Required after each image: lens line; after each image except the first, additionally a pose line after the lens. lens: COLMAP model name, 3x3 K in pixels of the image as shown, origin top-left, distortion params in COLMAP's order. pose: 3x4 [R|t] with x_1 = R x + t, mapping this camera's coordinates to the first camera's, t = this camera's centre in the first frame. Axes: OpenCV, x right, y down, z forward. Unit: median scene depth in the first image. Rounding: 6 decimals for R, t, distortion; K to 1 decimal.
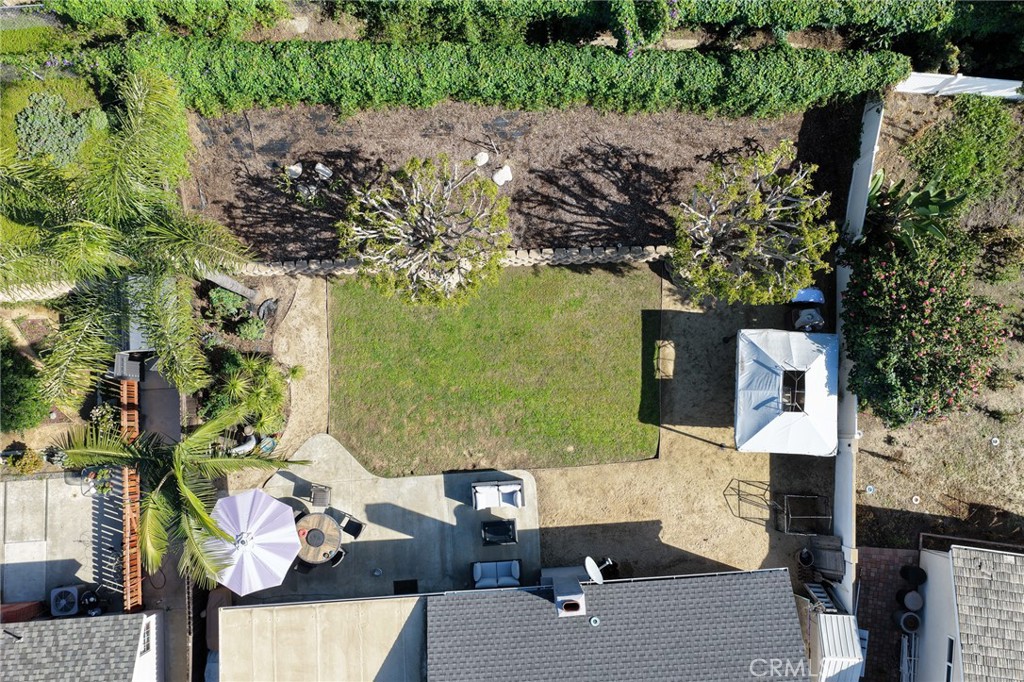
lens RADIAL K [[847.1, 0, 514.1], [0, 847.1, 342.5], [0, 0, 1]] dist [-0.012071, 0.040843]
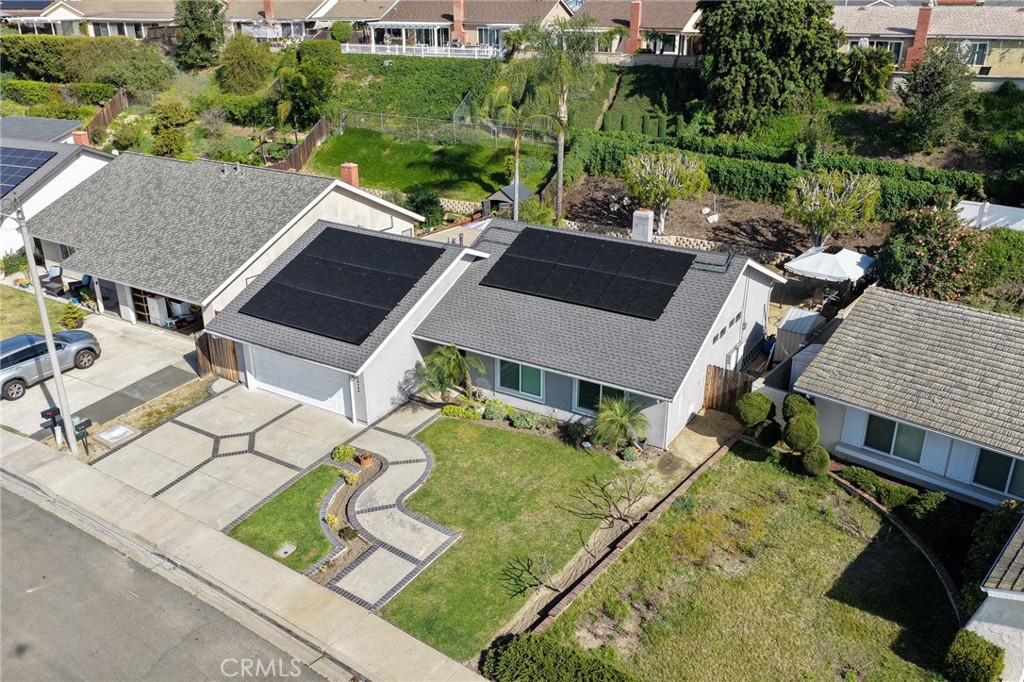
lens RADIAL K [[847.1, 0, 514.1], [0, 847.1, 342.5], [0, 0, 1]] dist [-0.012071, 0.040843]
pose [[0.815956, 0.226896, -0.531728, 0.658956], [-0.575247, 0.410152, -0.707720, 1.428085], [0.057510, 0.883342, 0.465187, 0.364835]]
